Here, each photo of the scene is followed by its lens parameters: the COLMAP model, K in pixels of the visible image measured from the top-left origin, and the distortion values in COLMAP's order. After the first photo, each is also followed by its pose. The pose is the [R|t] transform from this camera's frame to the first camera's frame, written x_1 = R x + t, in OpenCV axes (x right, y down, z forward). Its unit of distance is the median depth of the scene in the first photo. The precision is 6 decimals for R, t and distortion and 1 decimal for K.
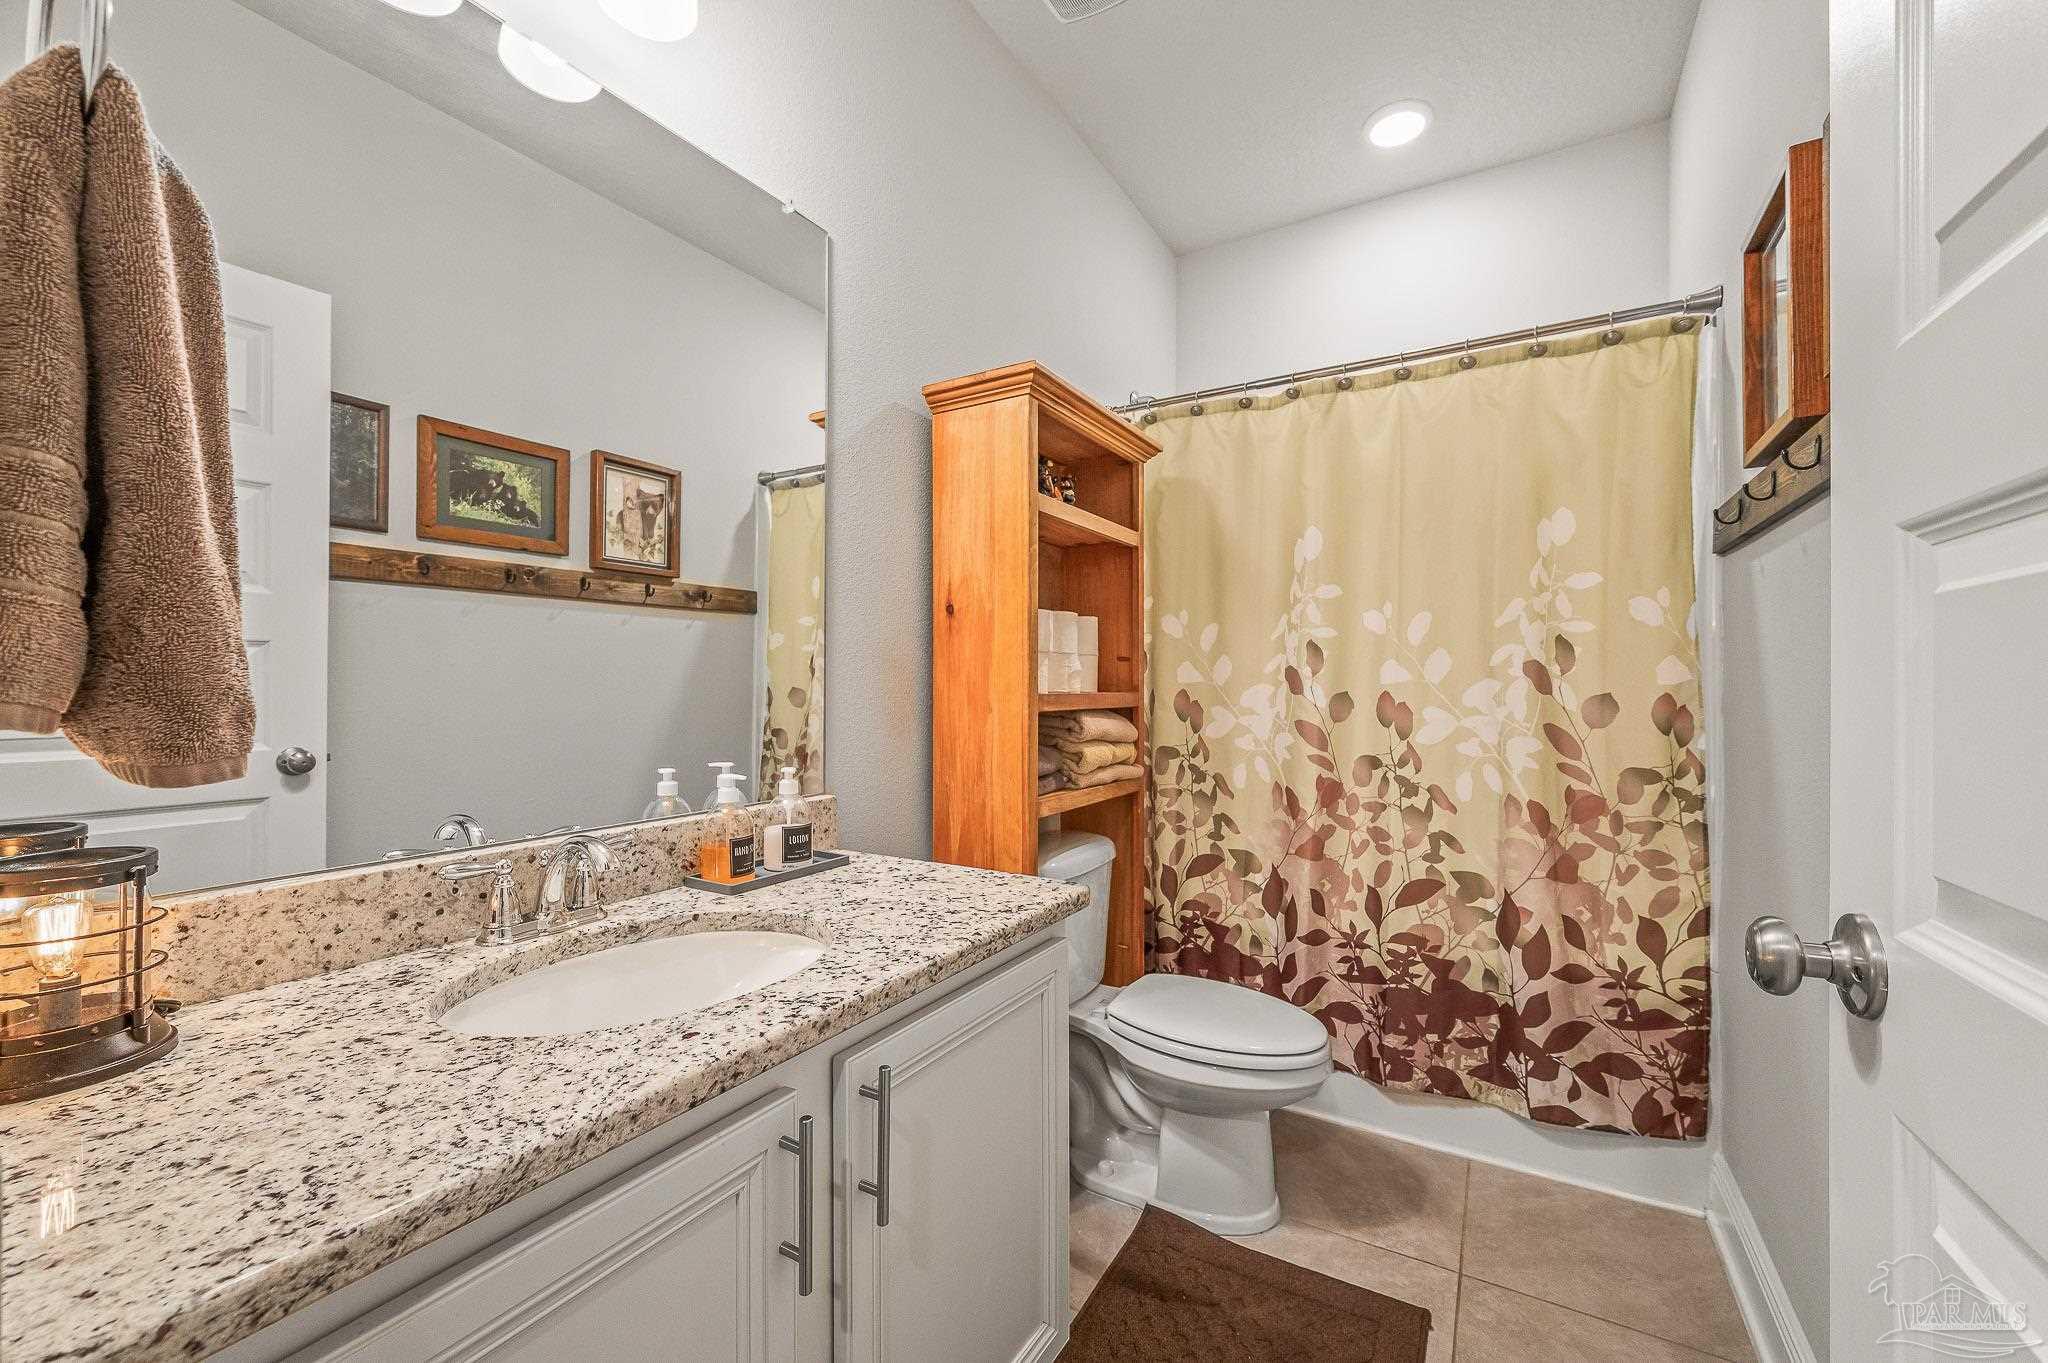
lens RADIAL K [[815.9, 0, 1010.5], [0, 815.9, 677.7], [0, 0, 1]] dist [0.002271, -0.001186]
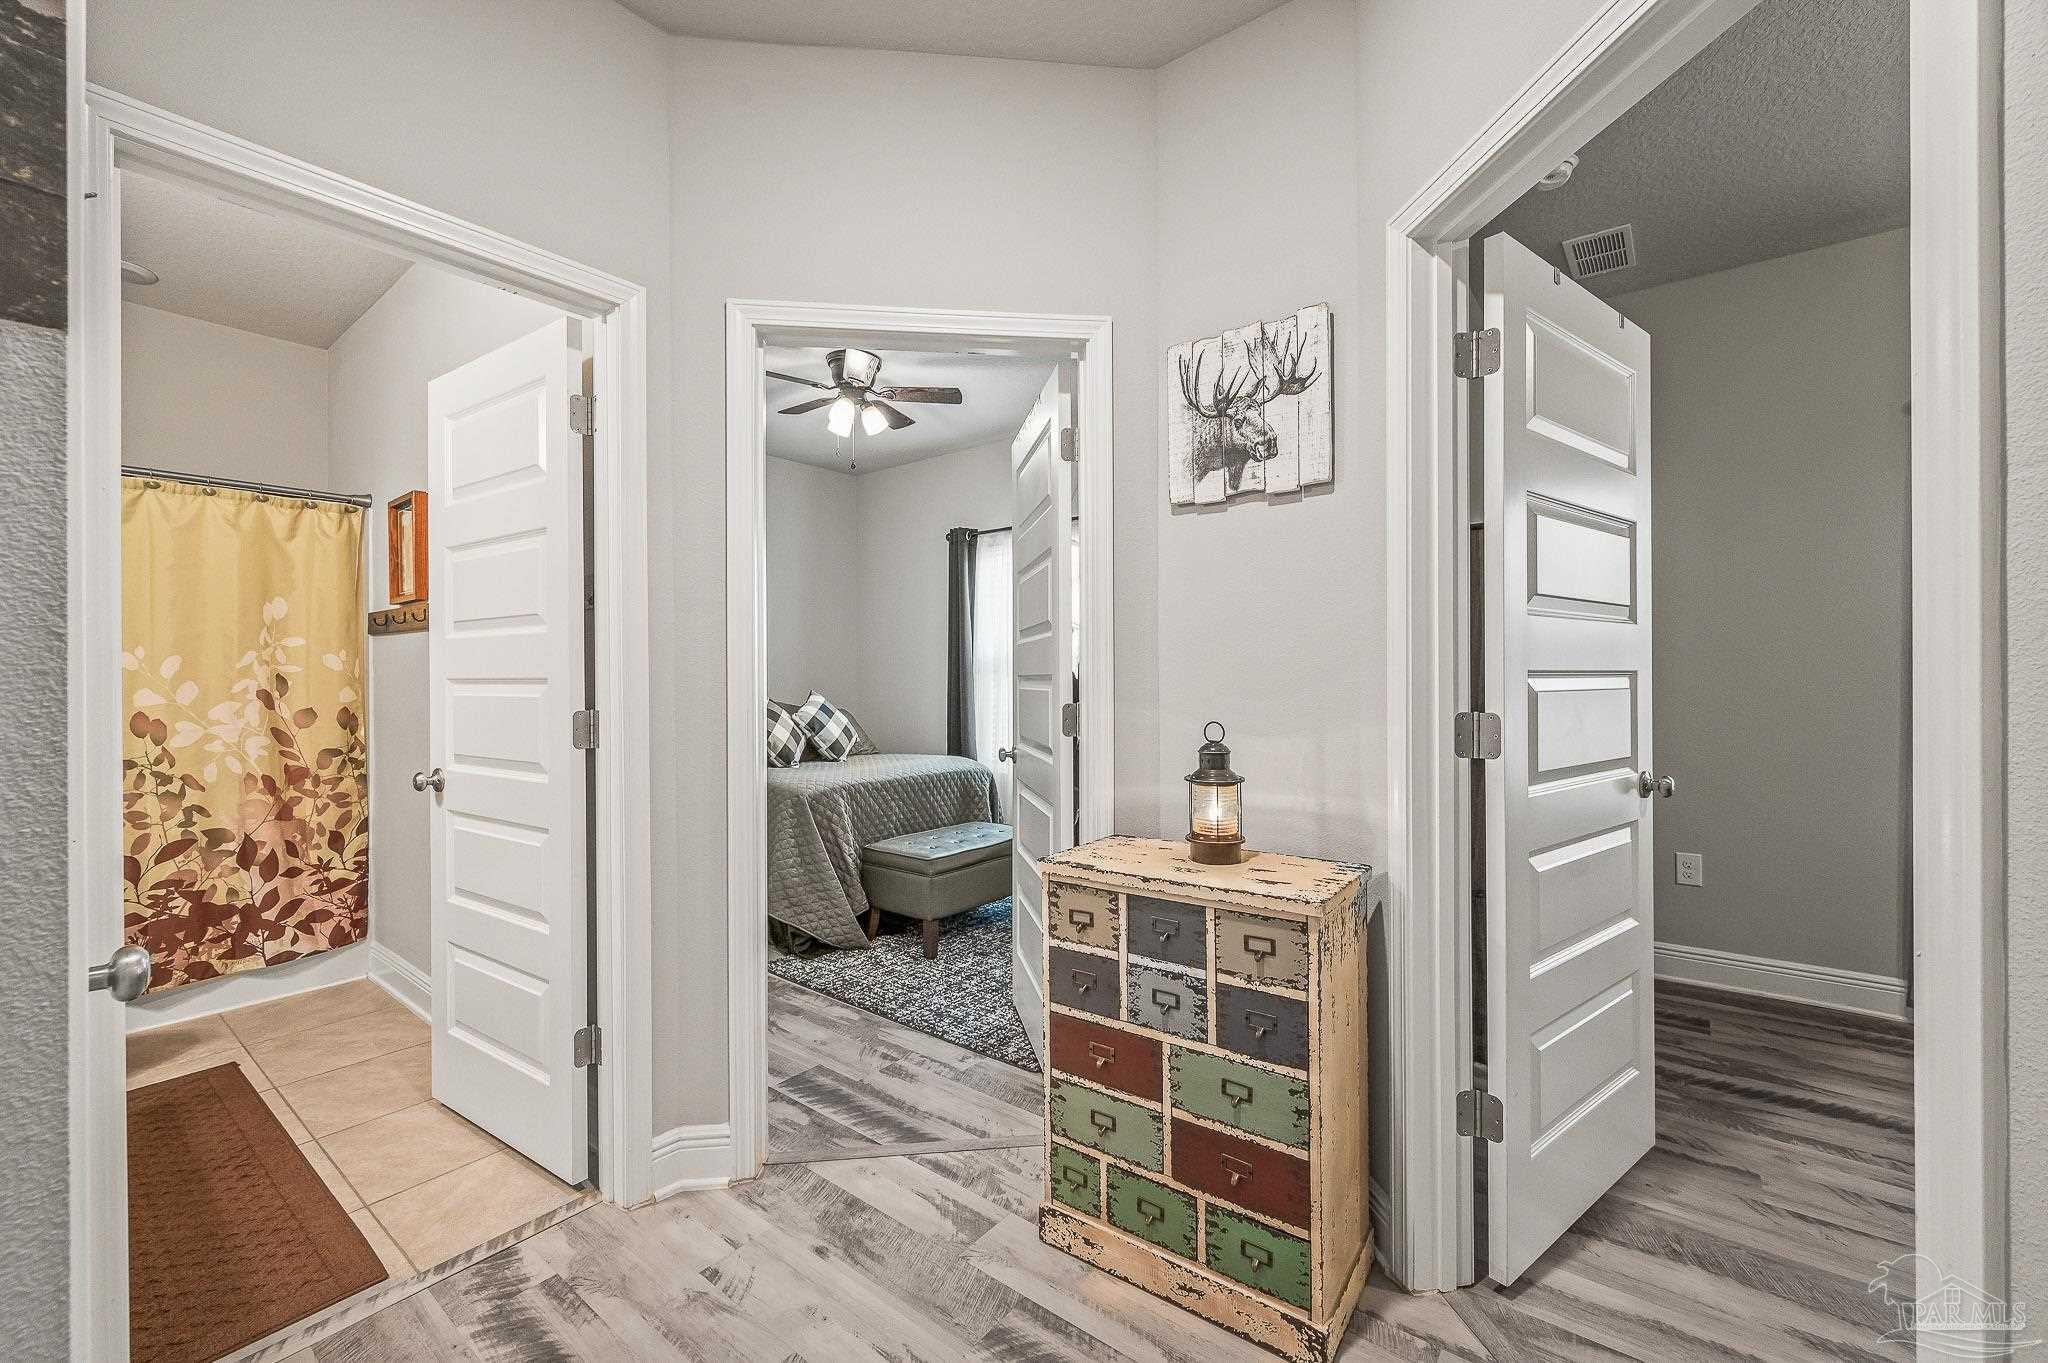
lens RADIAL K [[815.9, 0, 1019.5], [0, 815.9, 686.2], [0, 0, 1]] dist [0.002271, -0.001186]
pose [[0.122906, -0.013620, 0.992325, -0.837625], [-0.001925, 0.999901, 0.013962, -0.056070], [-0.992416, -0.003626, 0.122868, -0.740434]]
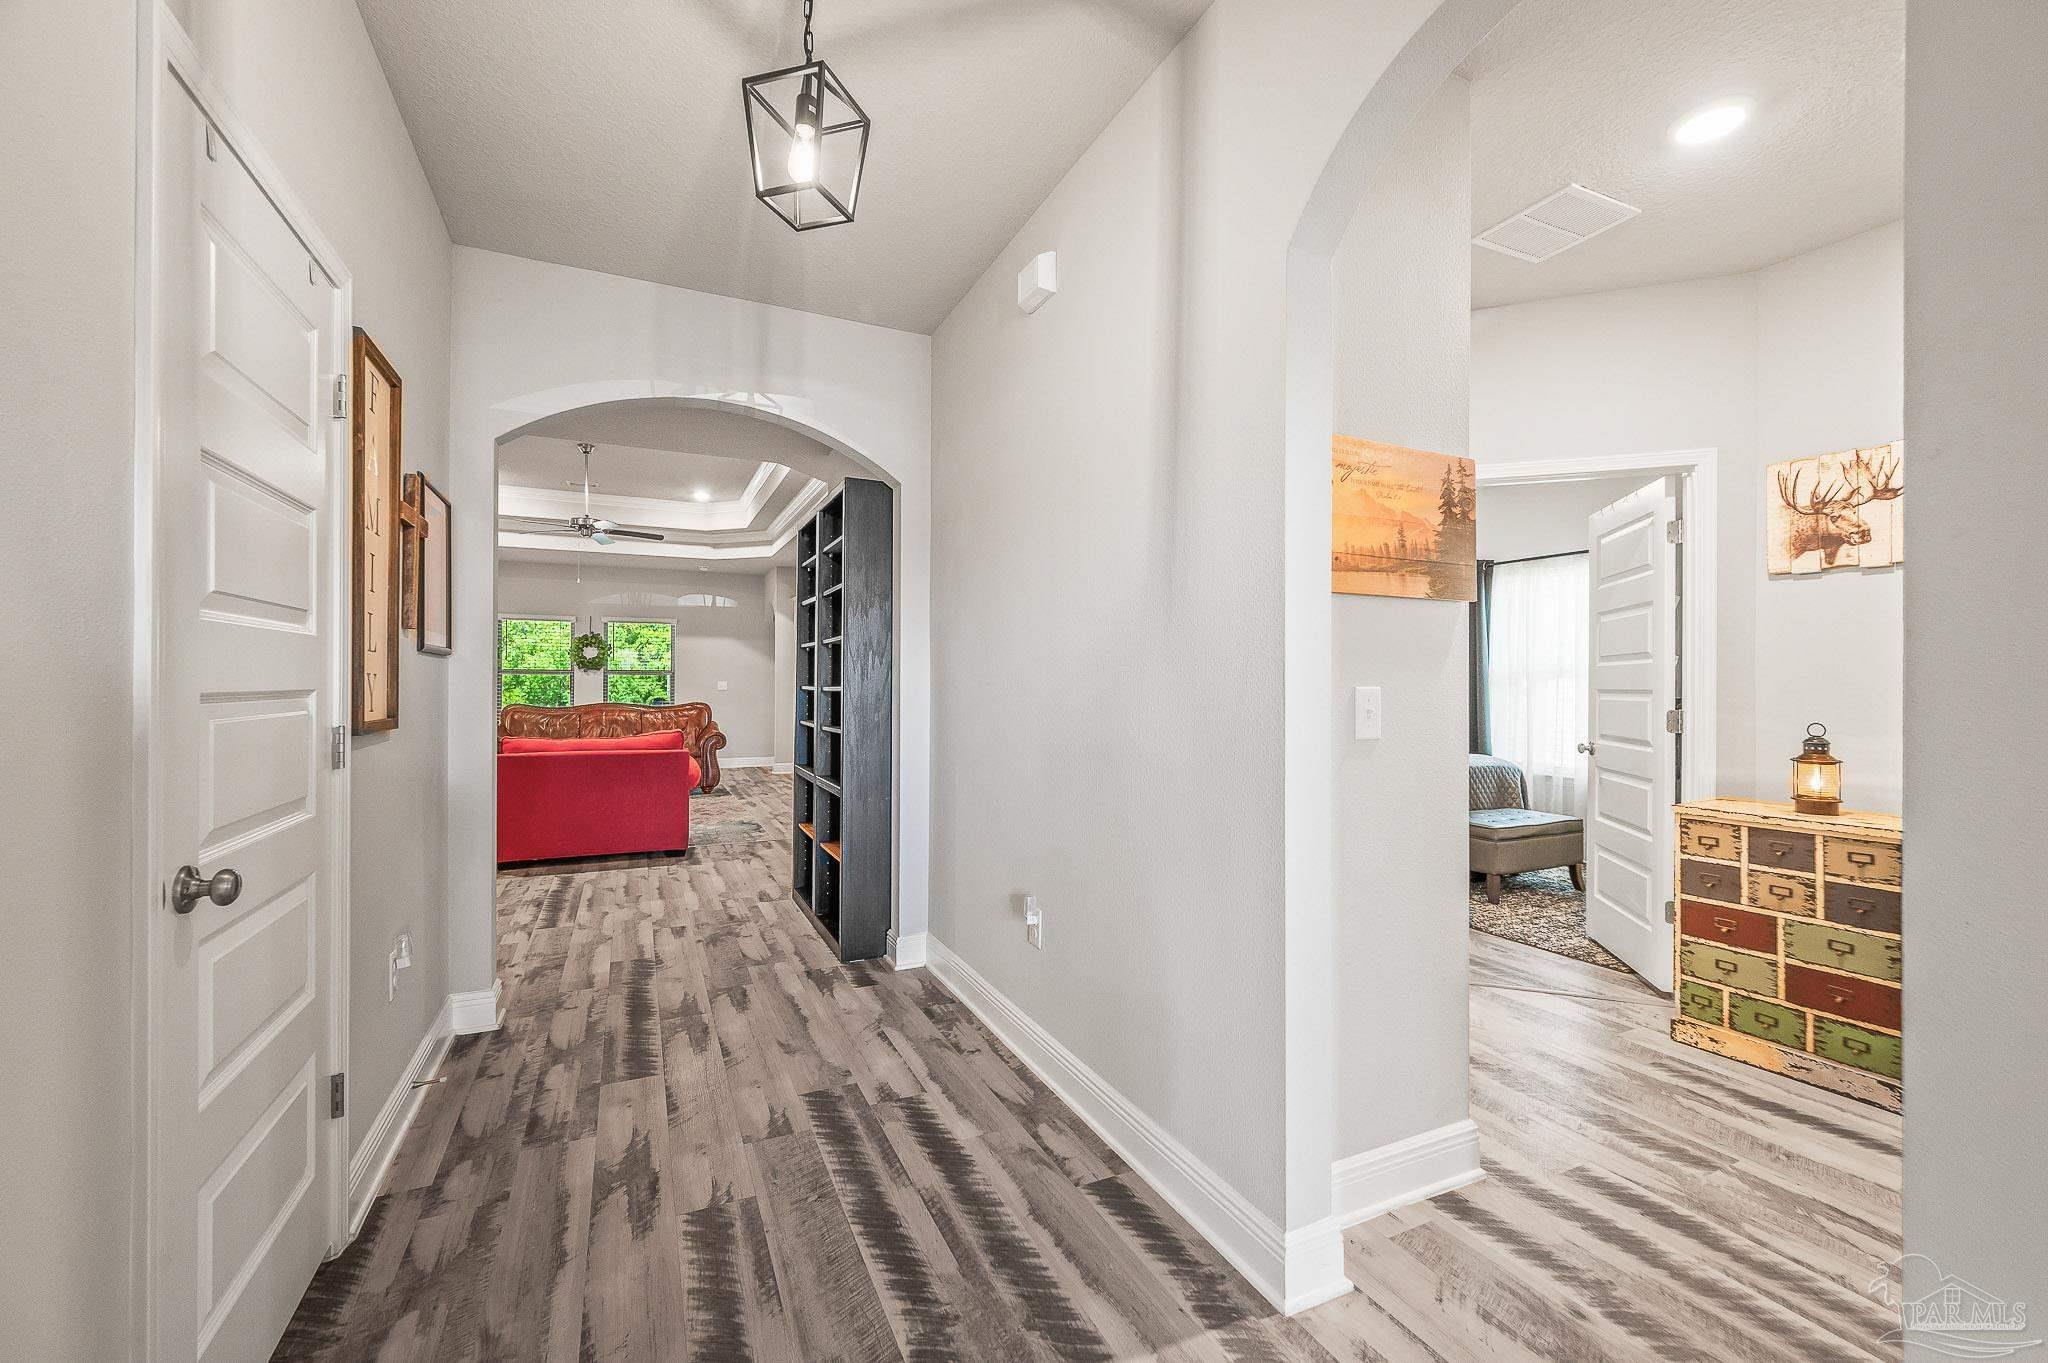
lens RADIAL K [[815.9, 0, 1034.7], [0, 815.9, 685.0], [0, 0, 1]] dist [0.002271, -0.001186]
pose [[0.545358, -0.000916, 0.838203, -1.850099], [-0.010703, 0.999910, 0.008056, -0.067185], [-0.838135, -0.013365, 0.545299, -0.473985]]
